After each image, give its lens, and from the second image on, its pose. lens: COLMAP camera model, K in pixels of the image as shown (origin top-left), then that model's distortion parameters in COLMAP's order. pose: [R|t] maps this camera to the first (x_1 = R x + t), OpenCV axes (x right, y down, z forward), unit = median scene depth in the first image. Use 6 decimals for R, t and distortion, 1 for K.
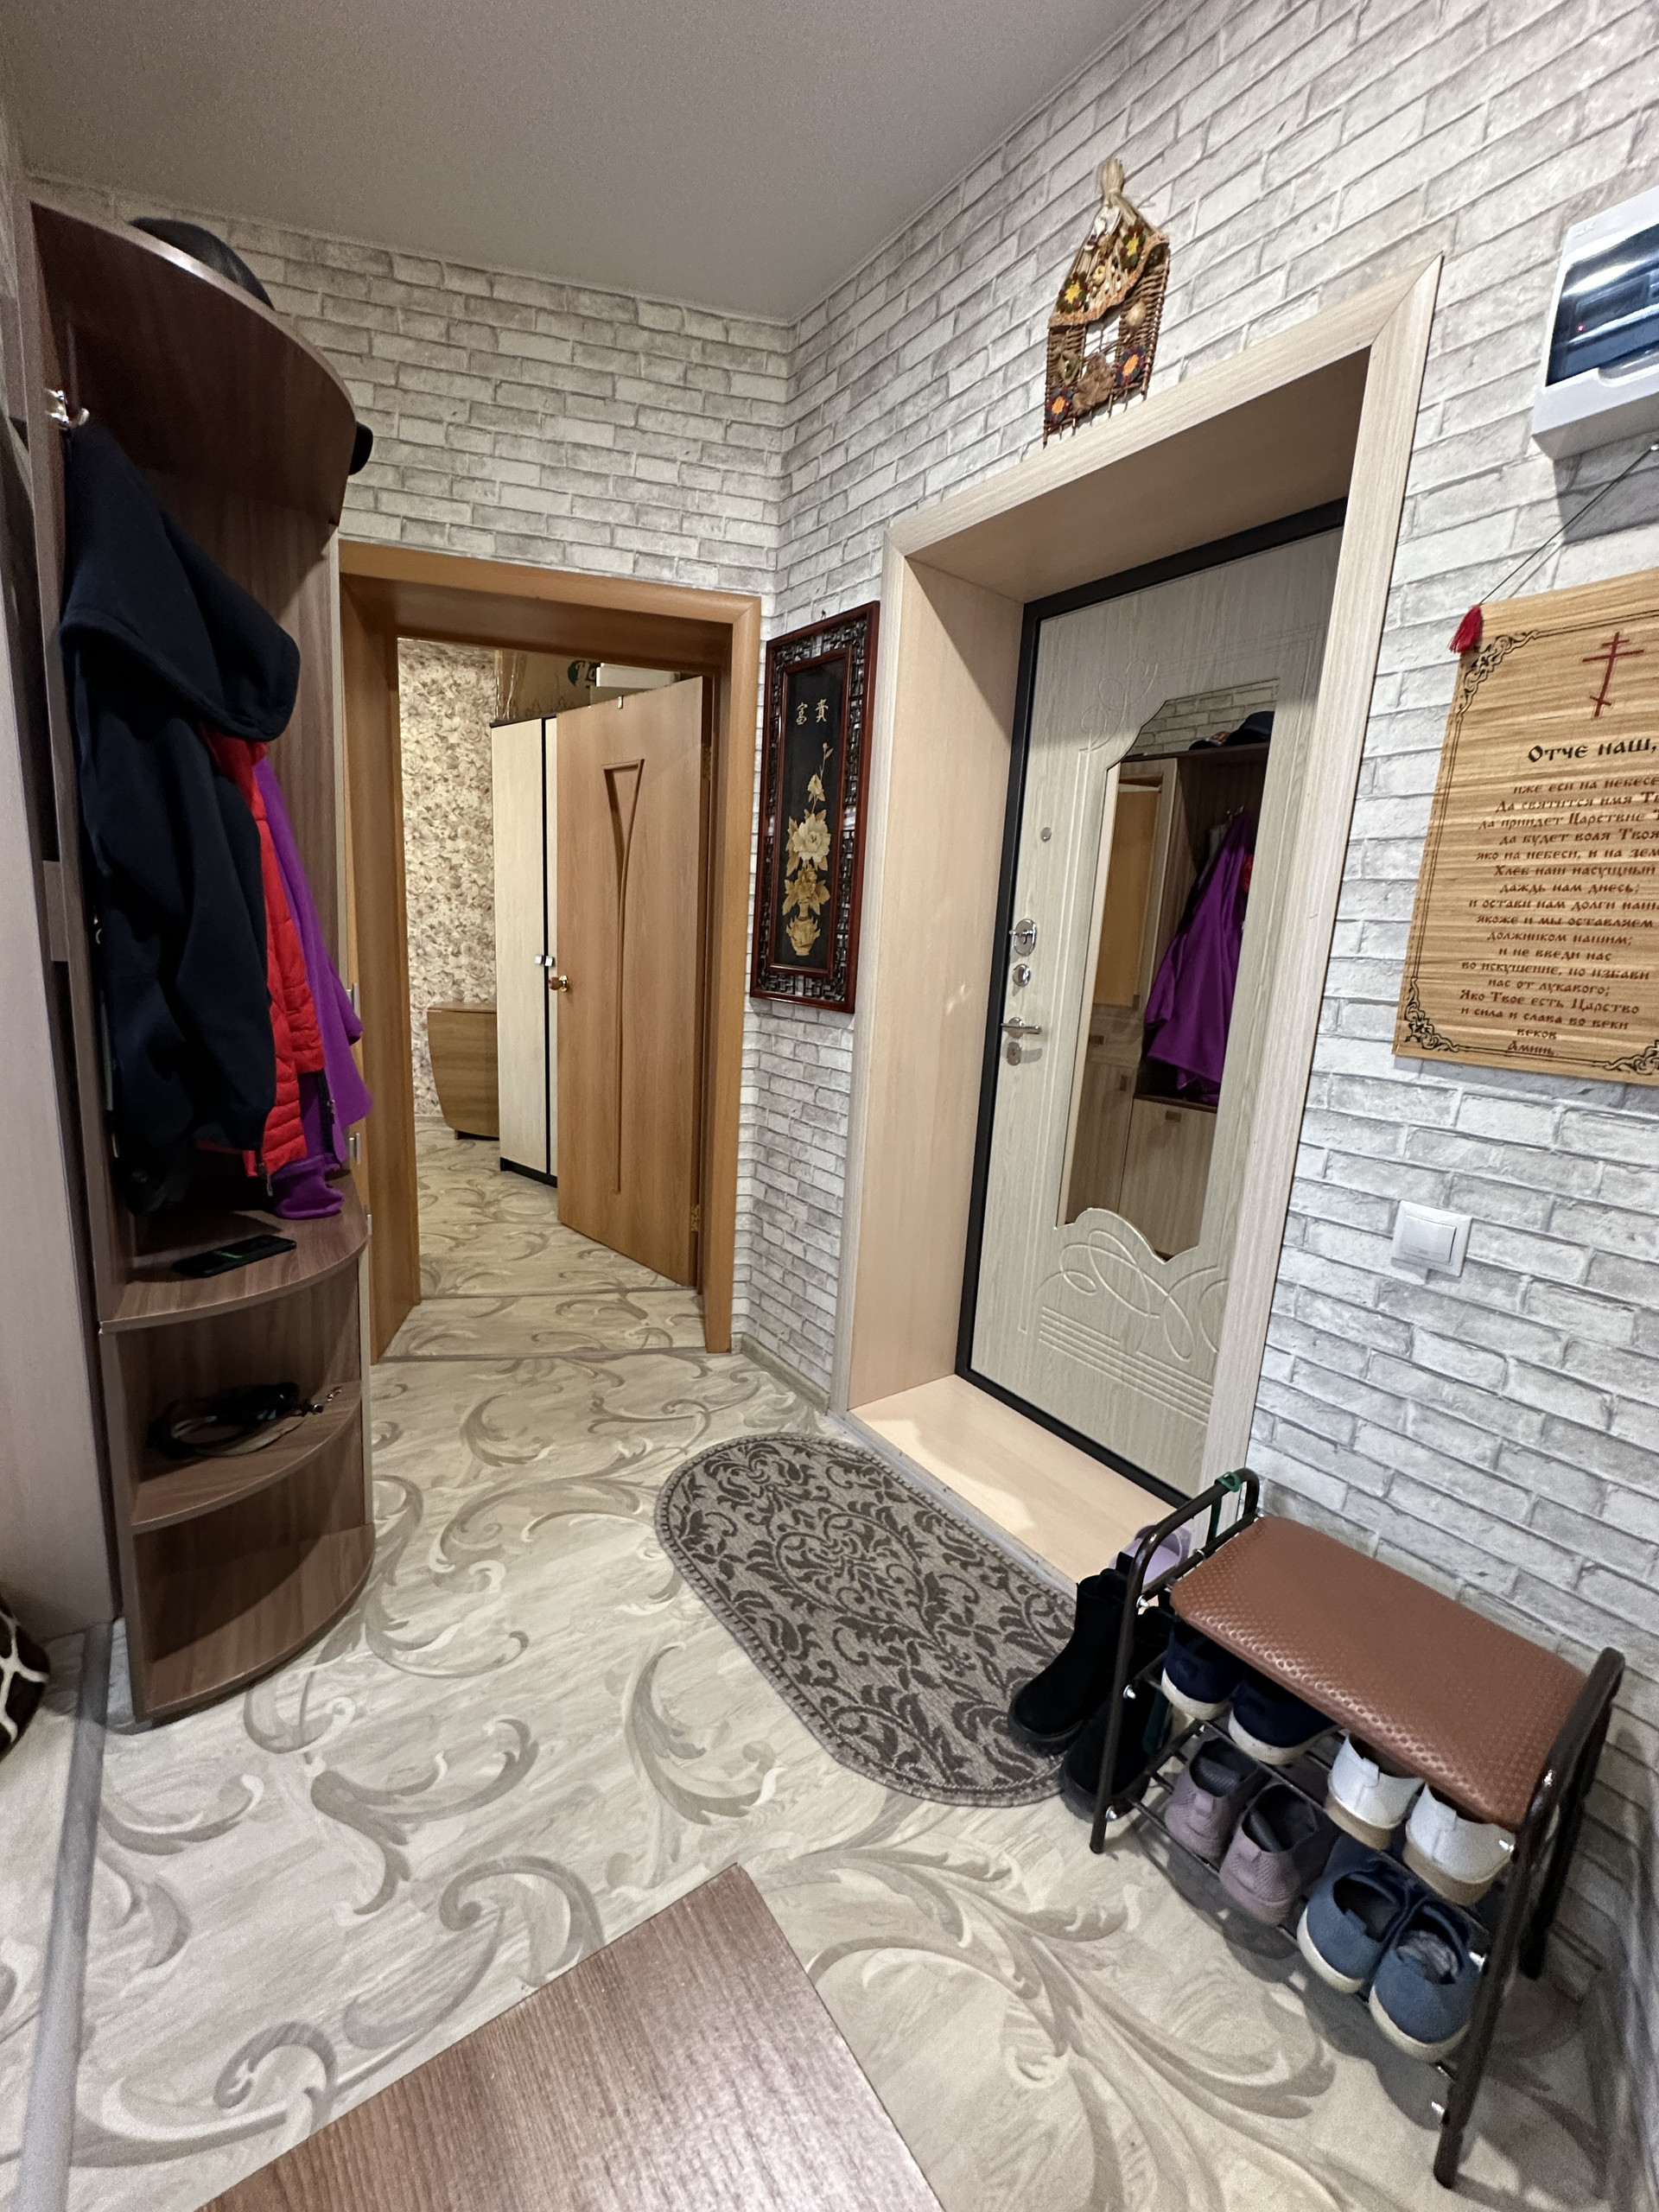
lens RADIAL K [[879.3, 0, 830.2], [0, 879.3, 1104.1], [0, 0, 1]] dist [-0.003361, 0.000335]
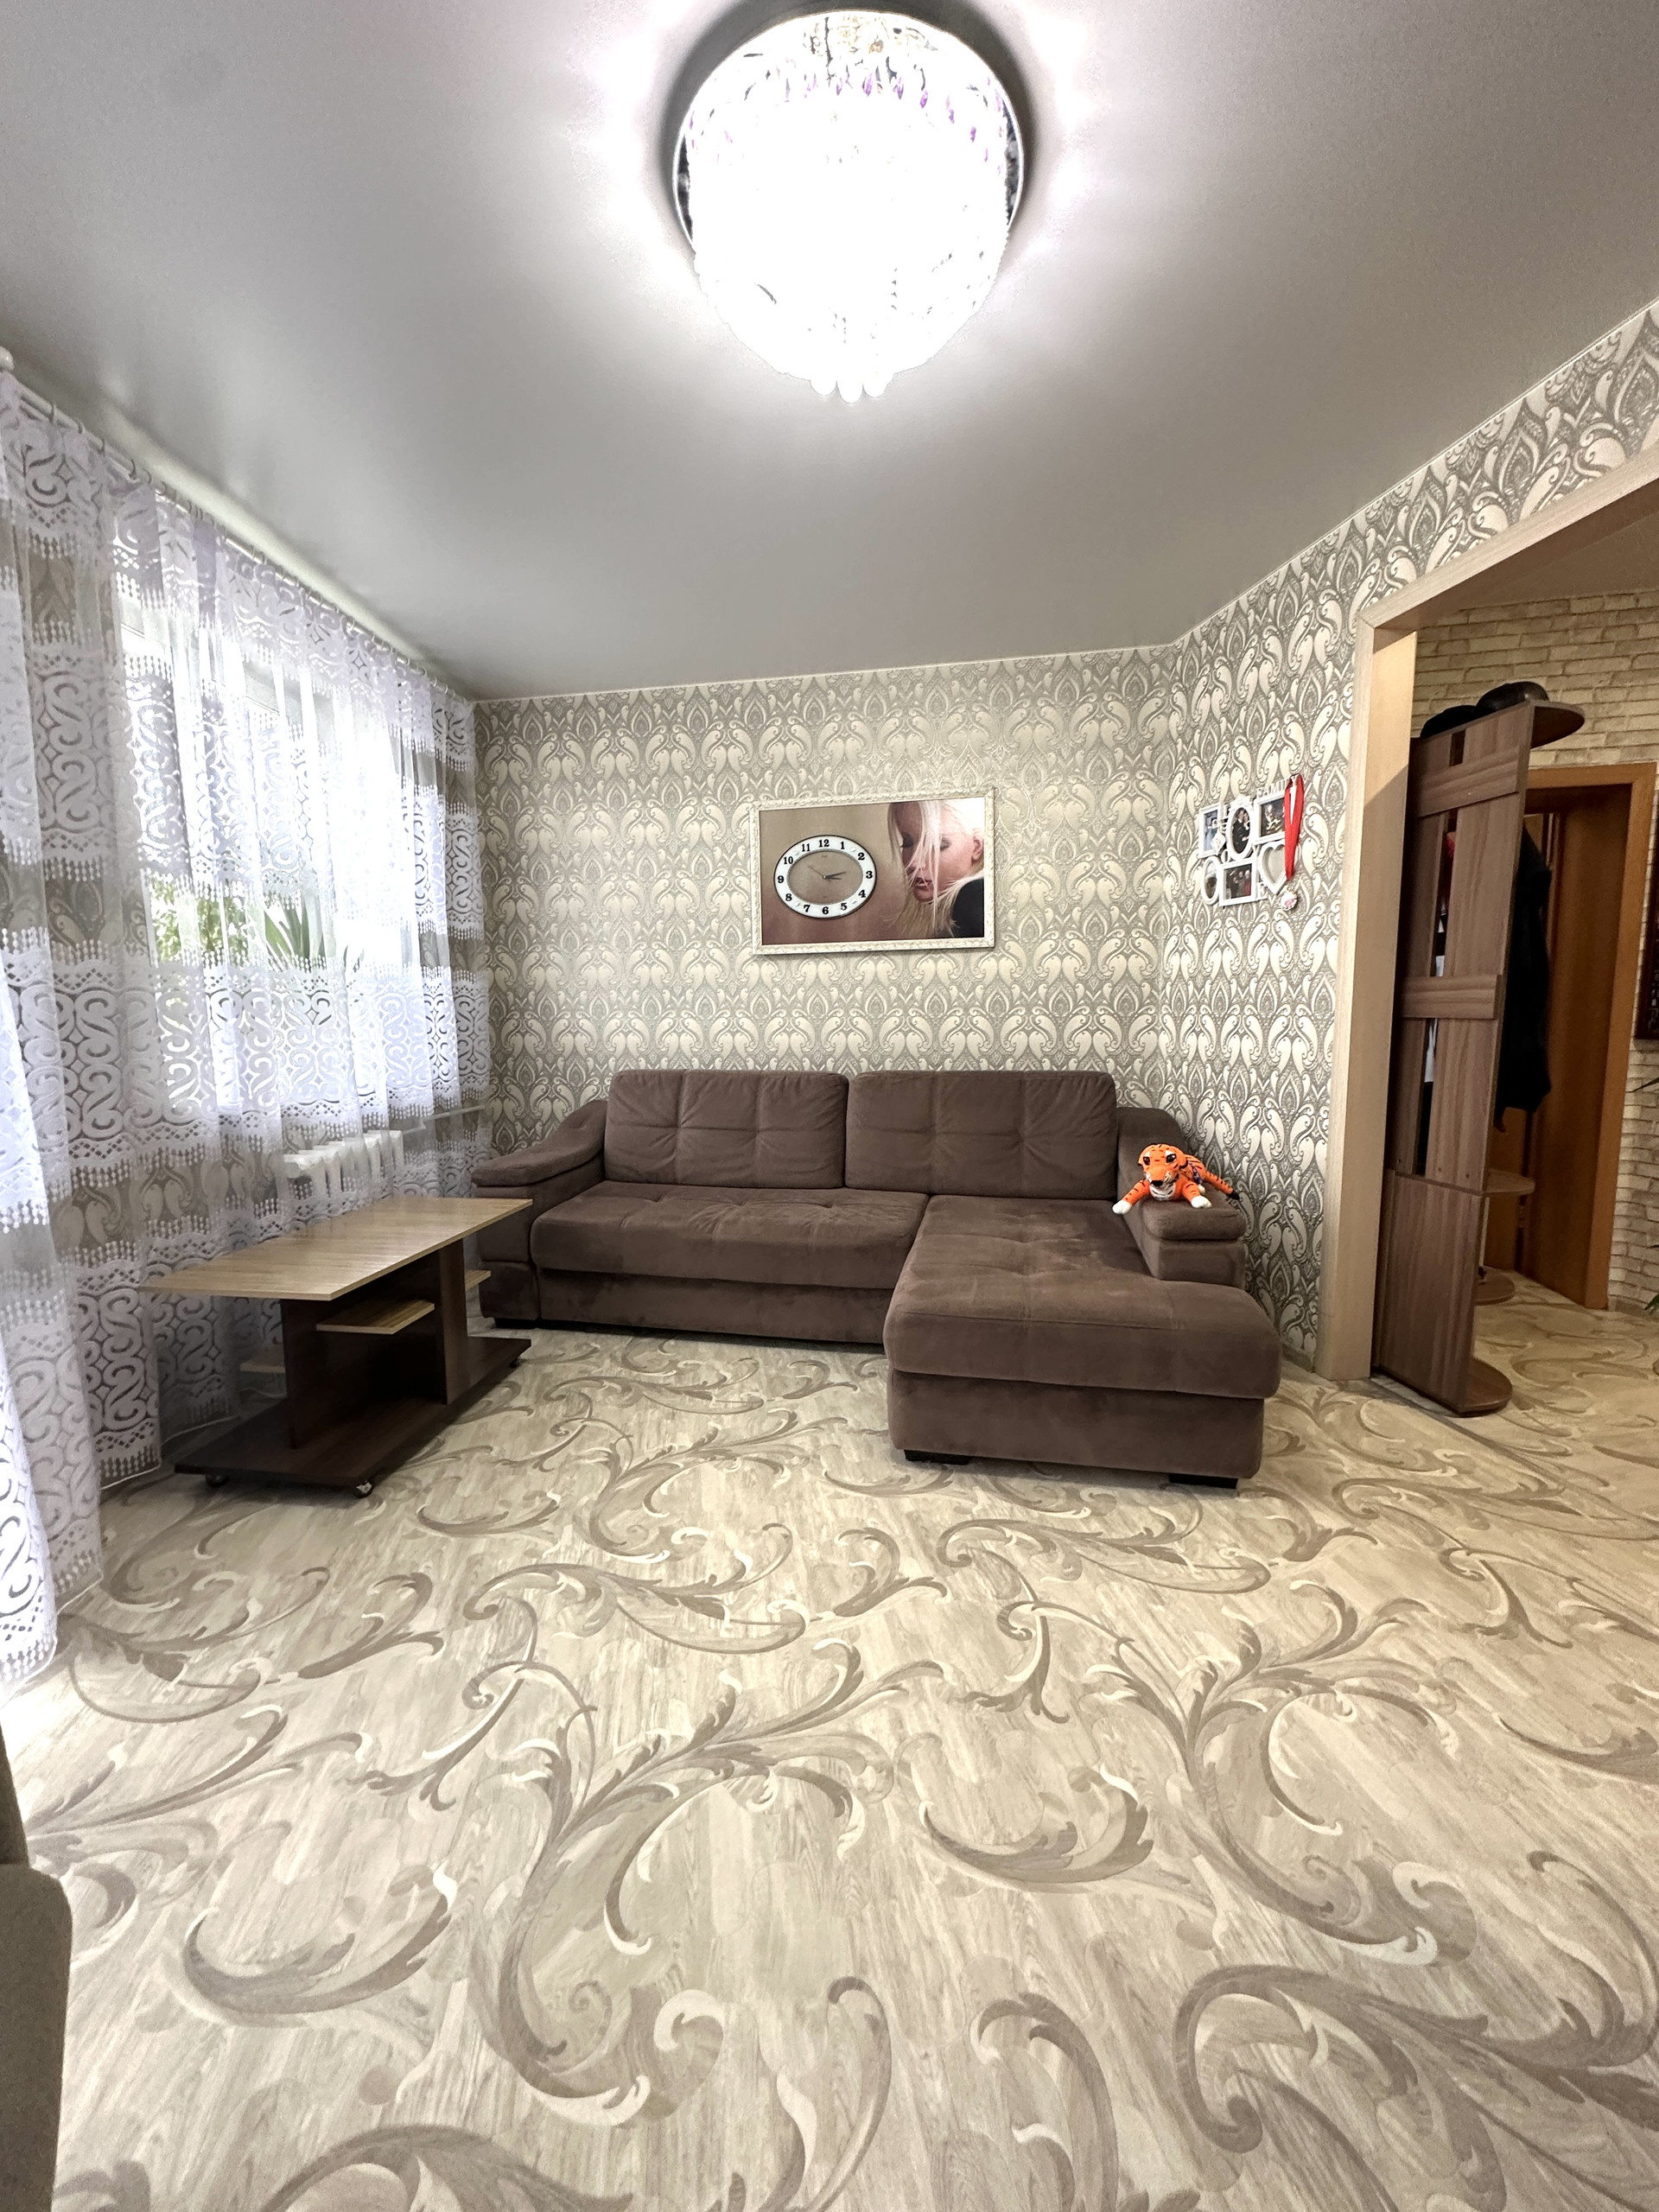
lens RADIAL K [[879.3, 0, 825.5], [0, 879.3, 1105.4], [0, 0, 1]] dist [-0.003361, 0.000335]
pose [[0.910583, -0.019489, -0.412868, -1.063246], [-0.020078, 0.995623, -0.091280, 0.205323], [0.412839, 0.091407, 0.906205, -1.175455]]
